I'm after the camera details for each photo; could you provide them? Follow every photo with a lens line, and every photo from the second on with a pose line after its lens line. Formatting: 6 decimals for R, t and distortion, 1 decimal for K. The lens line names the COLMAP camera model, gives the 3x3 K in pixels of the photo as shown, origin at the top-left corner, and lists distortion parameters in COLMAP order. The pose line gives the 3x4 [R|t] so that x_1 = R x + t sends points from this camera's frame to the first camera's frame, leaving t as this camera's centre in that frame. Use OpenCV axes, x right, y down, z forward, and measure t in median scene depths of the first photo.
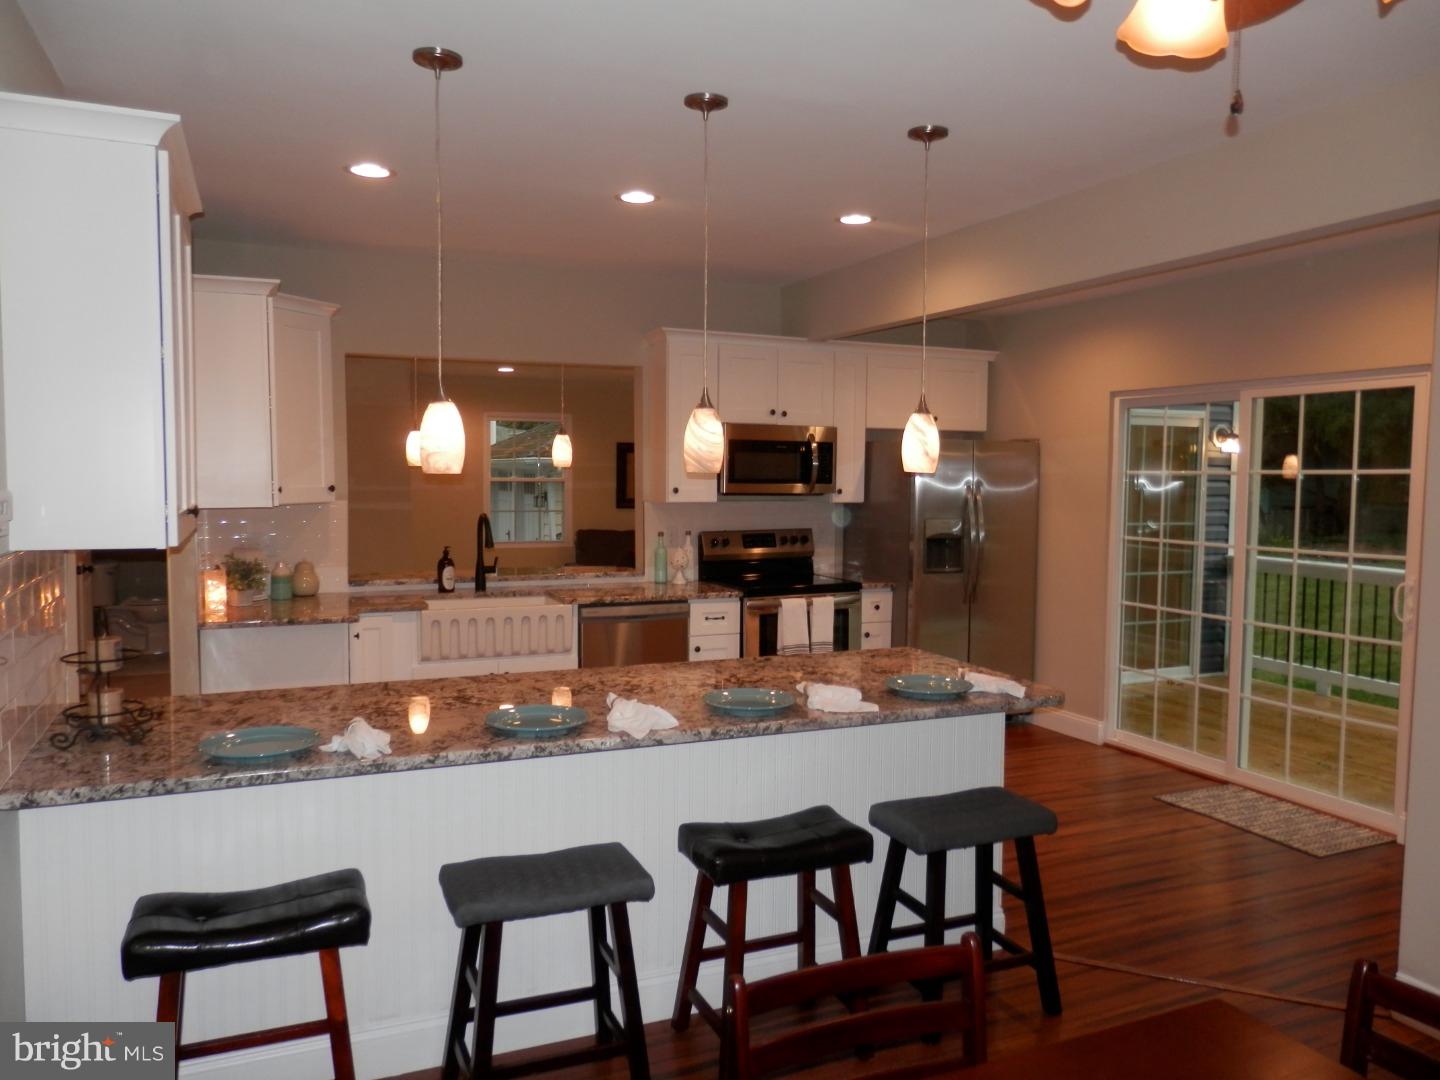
lens RADIAL K [[1069.3, 0, 725.3], [0, 1069.3, 541.4], [0, 0, 1]] dist [-0.000718, 0.013553]
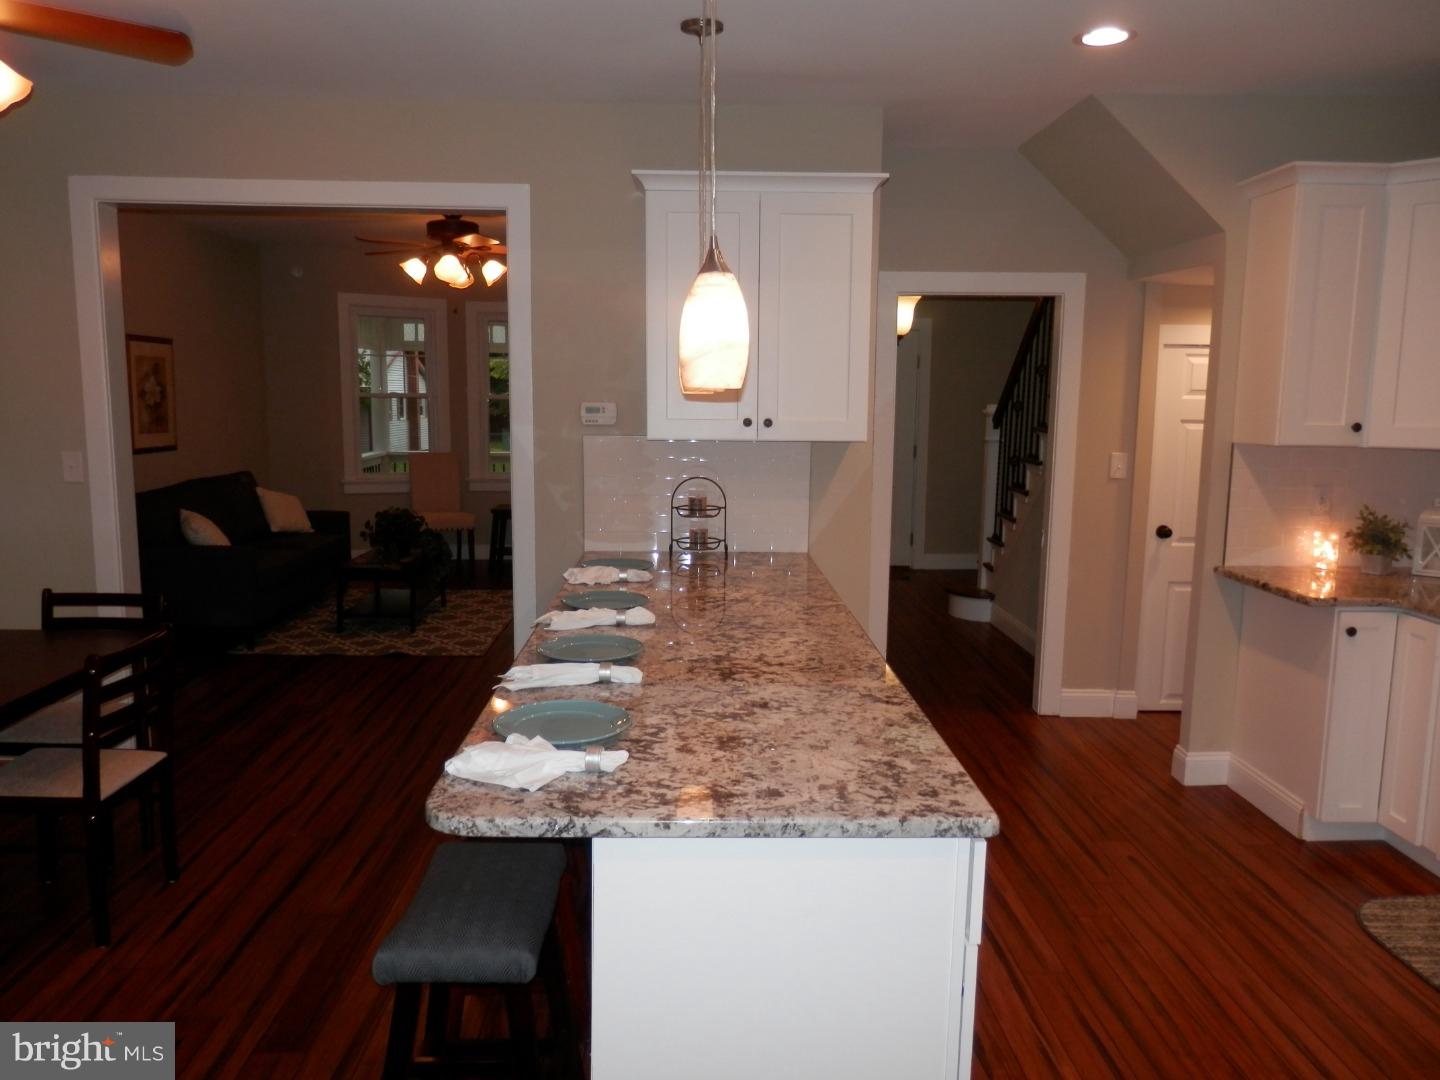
lens RADIAL K [[1069.3, 0, 720.4], [0, 1069.3, 532.1], [0, 0, 1]] dist [-0.000718, 0.013553]
pose [[-0.374619, 0.109014, -0.920748, 0.418209], [-0.079165, 0.985677, 0.148911, -0.045931], [0.923793, 0.128675, -0.360624, 0.745505]]
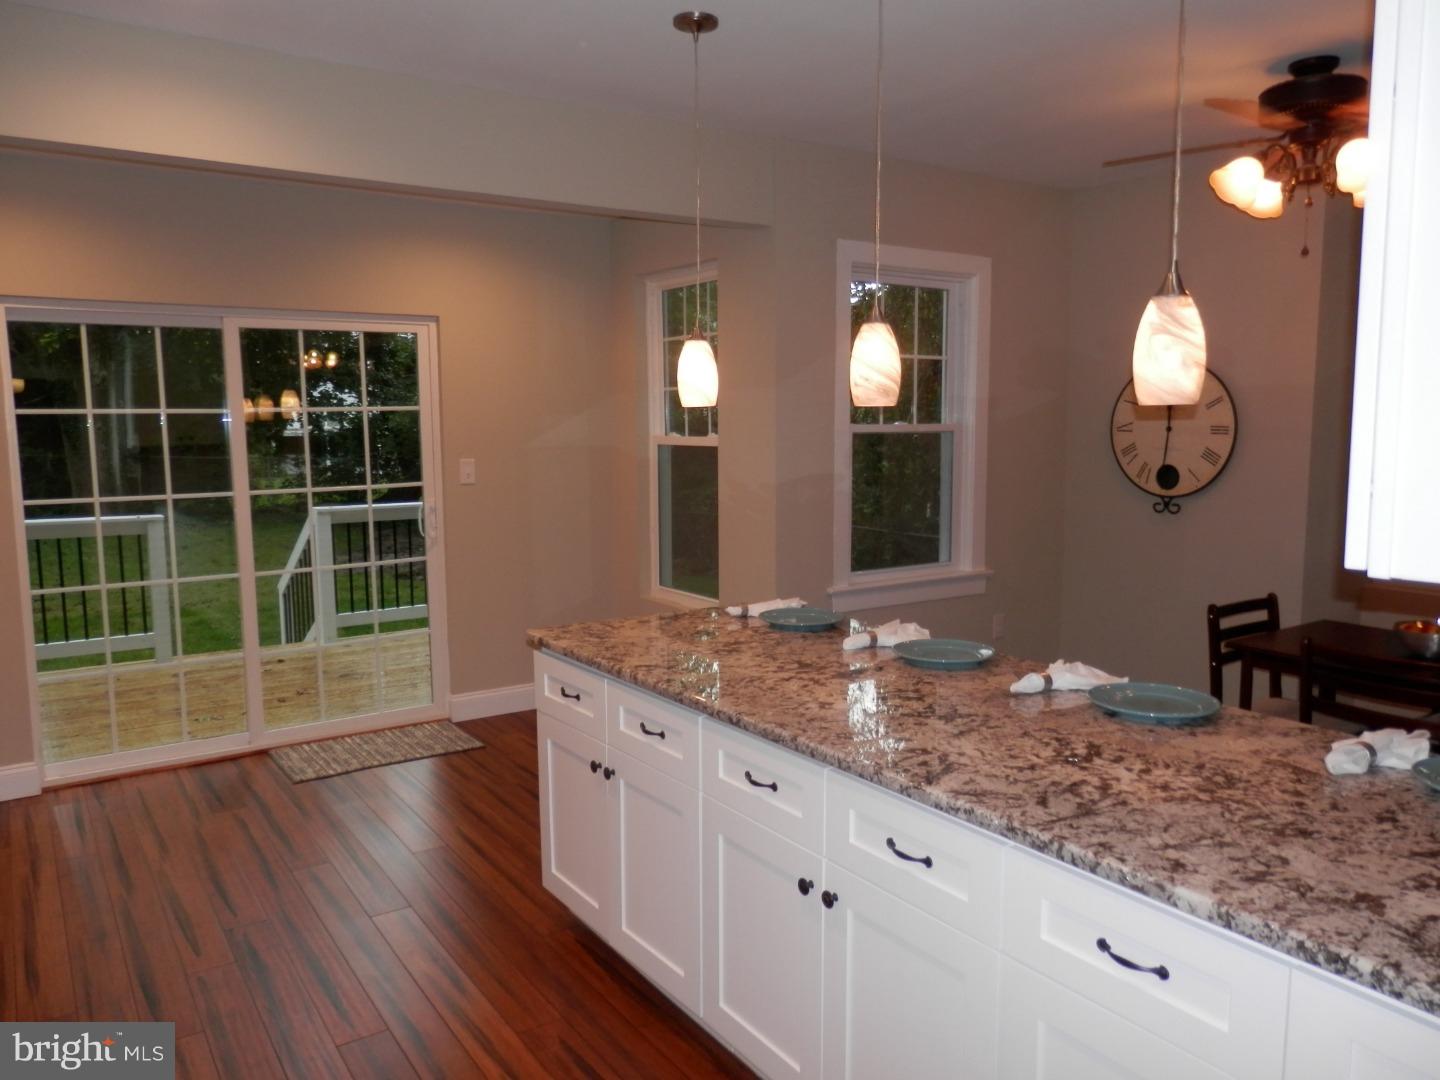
lens RADIAL K [[1069.3, 0, 716.8], [0, 1069.3, 551.7], [0, 0, 1]] dist [-0.000718, 0.013553]
pose [[-0.171432, -0.130702, 0.976488, -0.444100], [0.071733, 0.986874, 0.144686, -0.045099], [-0.982581, 0.094850, -0.159806, 0.705917]]
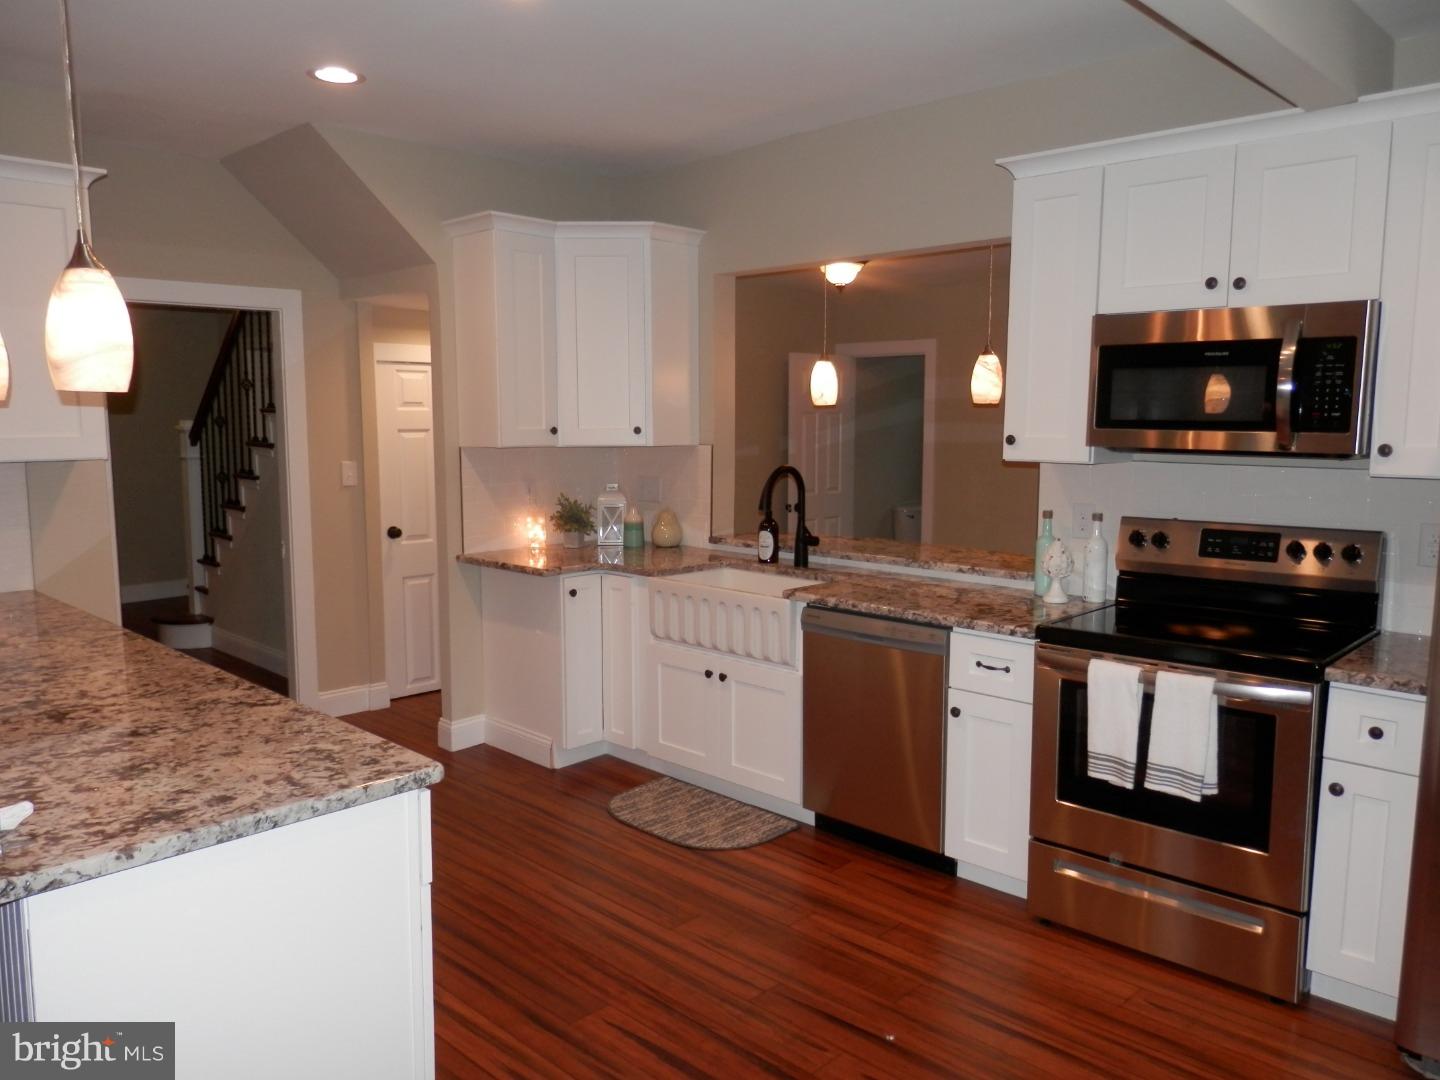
lens RADIAL K [[1069.3, 0, 716.0], [0, 1069.3, 525.5], [0, 0, 1]] dist [-0.000718, 0.013553]
pose [[0.371383, 0.088052, -0.924295, 0.465956], [-0.060414, 0.995675, 0.070577, -0.034859], [0.926512, 0.029630, 0.375096, 0.670317]]
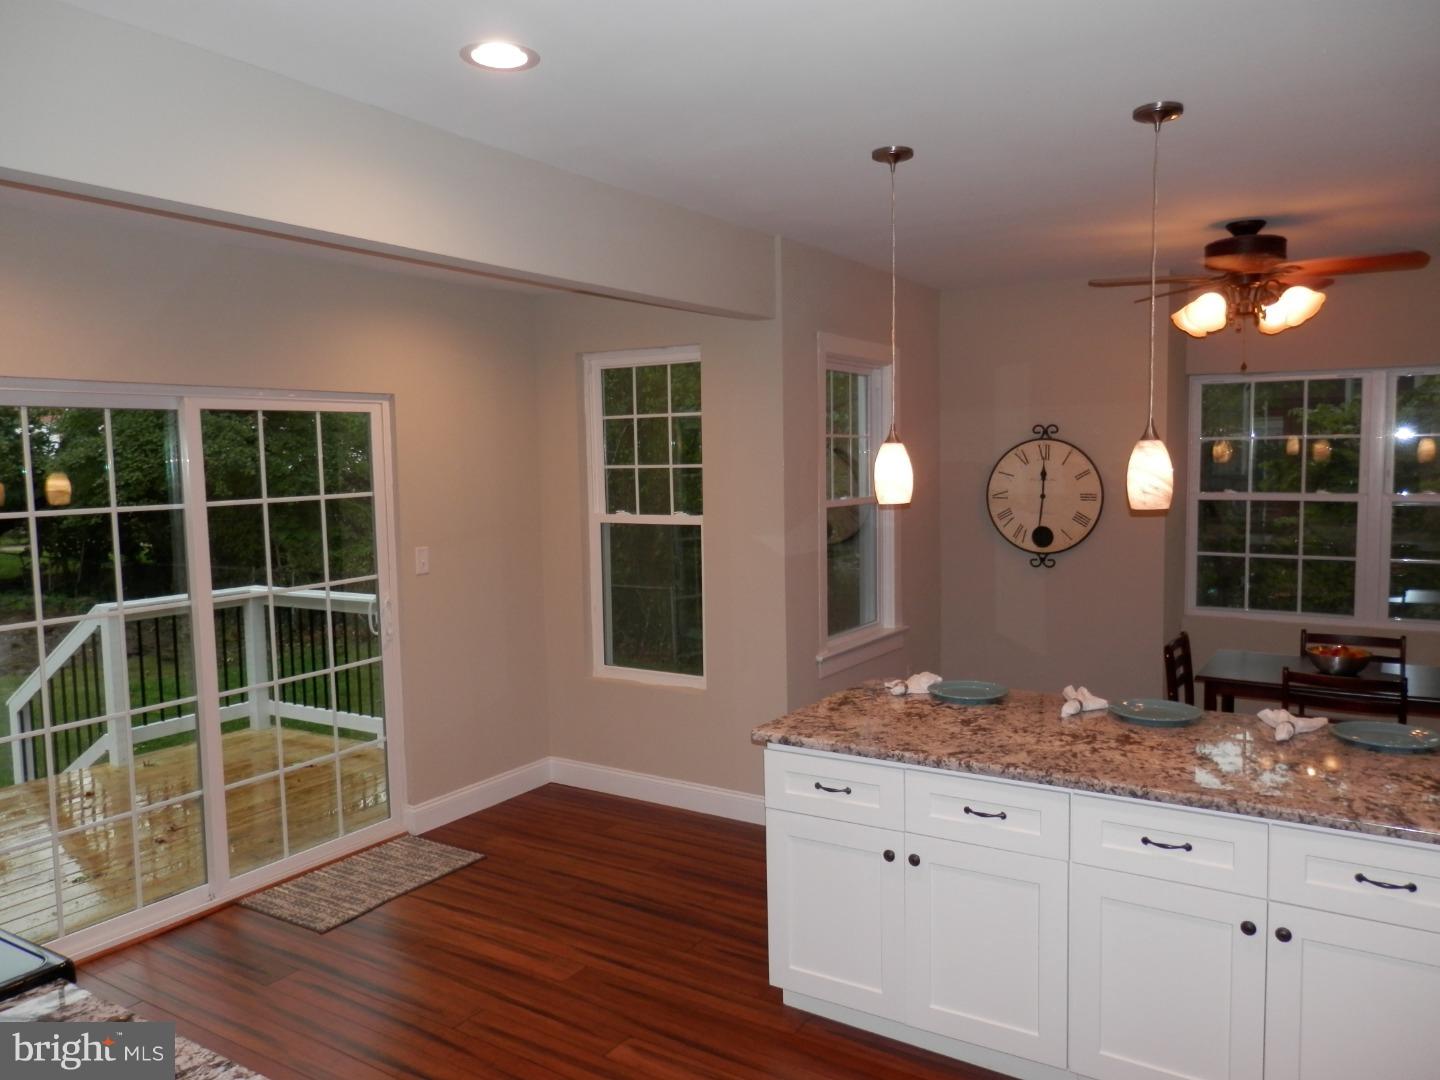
lens RADIAL K [[1069.3, 0, 712.9], [0, 1069.3, 550.2], [0, 0, 1]] dist [-0.000718, 0.013553]
pose [[-0.547047, -0.073700, 0.833851, -0.333007], [0.069875, 0.988620, 0.133220, -0.101334], [-0.834180, 0.131143, -0.535672, 1.029707]]
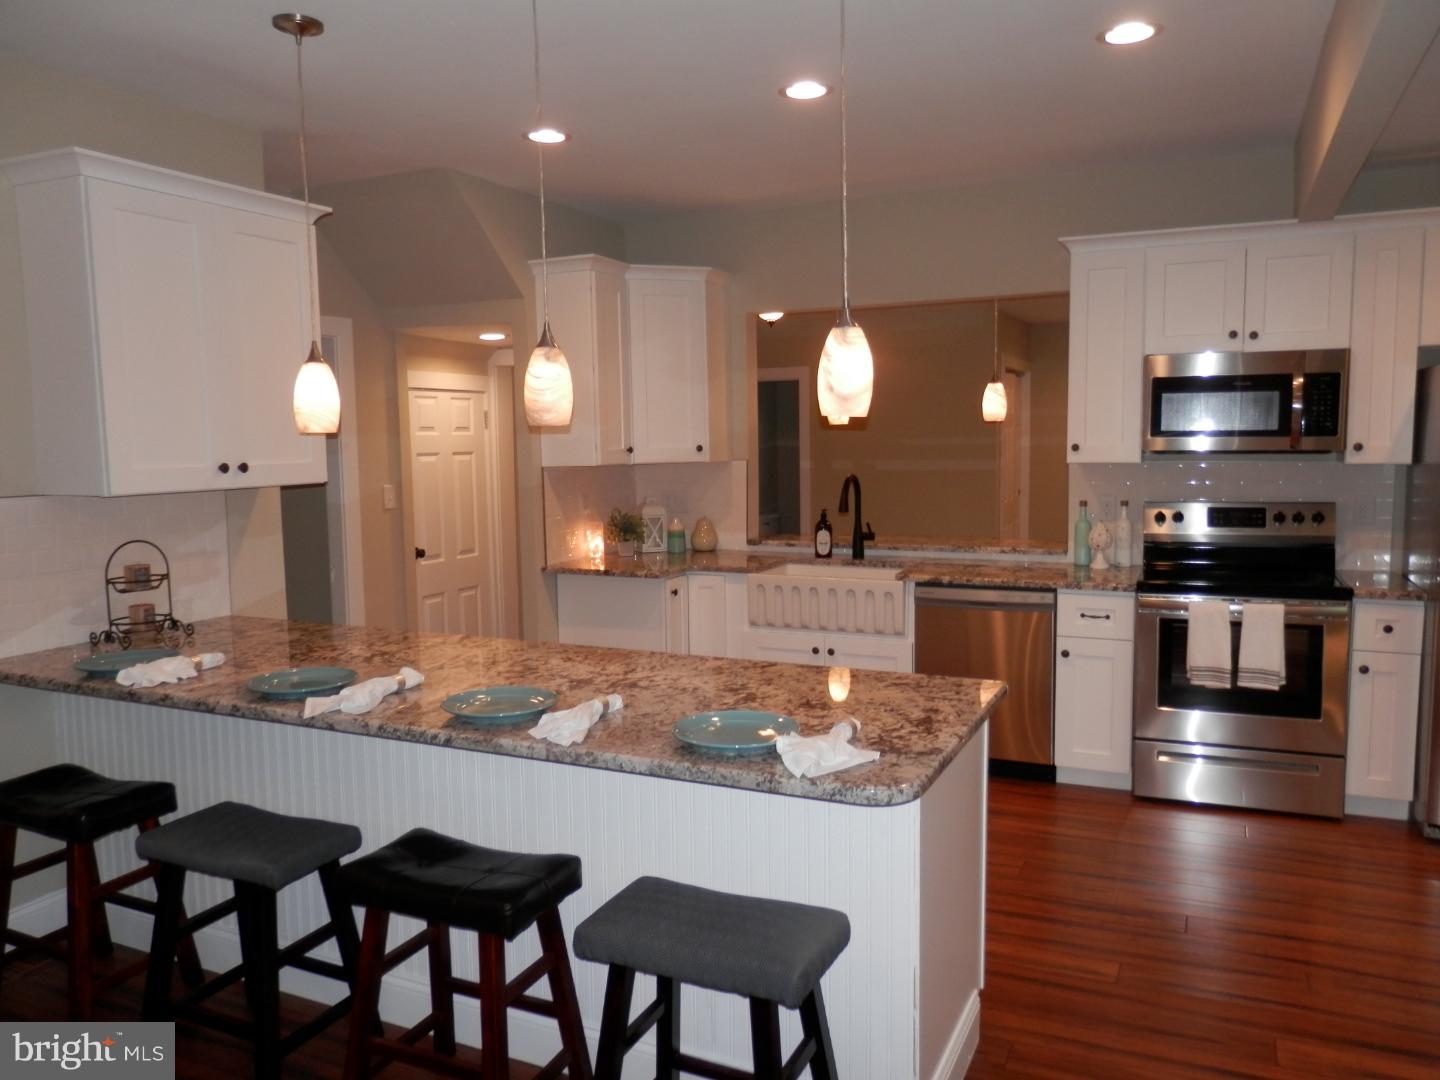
lens RADIAL K [[1069.3, 0, 724.1], [0, 1069.3, 520.5], [0, 0, 1]] dist [-0.000718, 0.013553]
pose [[0.658291, 0.042439, -0.751566, 0.394979], [-0.030378, 0.999094, 0.029808, -0.010818], [0.752150, 0.003209, 0.658984, 0.313127]]
